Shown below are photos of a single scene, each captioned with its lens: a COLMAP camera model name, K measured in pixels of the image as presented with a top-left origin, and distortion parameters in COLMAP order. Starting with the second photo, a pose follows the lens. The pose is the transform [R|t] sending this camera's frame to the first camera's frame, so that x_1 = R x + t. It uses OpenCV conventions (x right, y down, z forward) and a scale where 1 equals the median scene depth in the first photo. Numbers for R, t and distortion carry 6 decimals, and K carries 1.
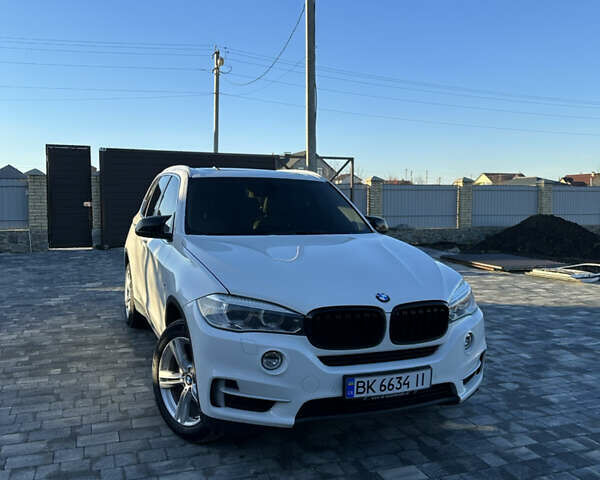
lens RADIAL K [[554.6, 0, 296.9], [0, 554.6, 240.4], [0, 0, 1]] dist [0.179868, -0.349047]
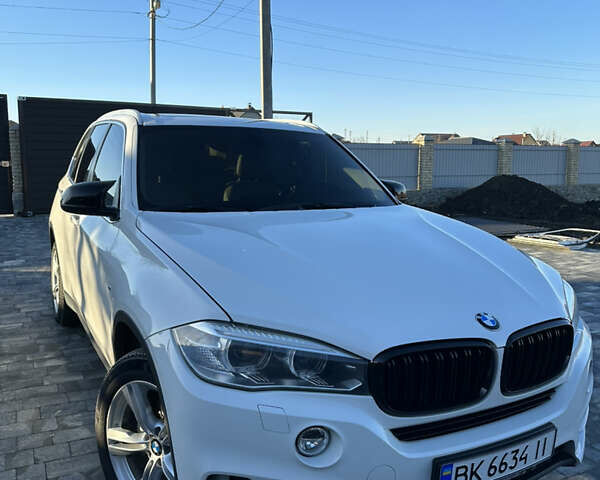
lens RADIAL K [[554.6, 0, 296.9], [0, 554.6, 240.4], [0, 0, 1]] dist [0.179868, -0.349047]
pose [[0.994303, -0.013604, 0.105723, -0.078430], [0.006100, 0.997459, 0.070978, -0.019648], [-0.106420, -0.069929, 0.991859, 0.292474]]
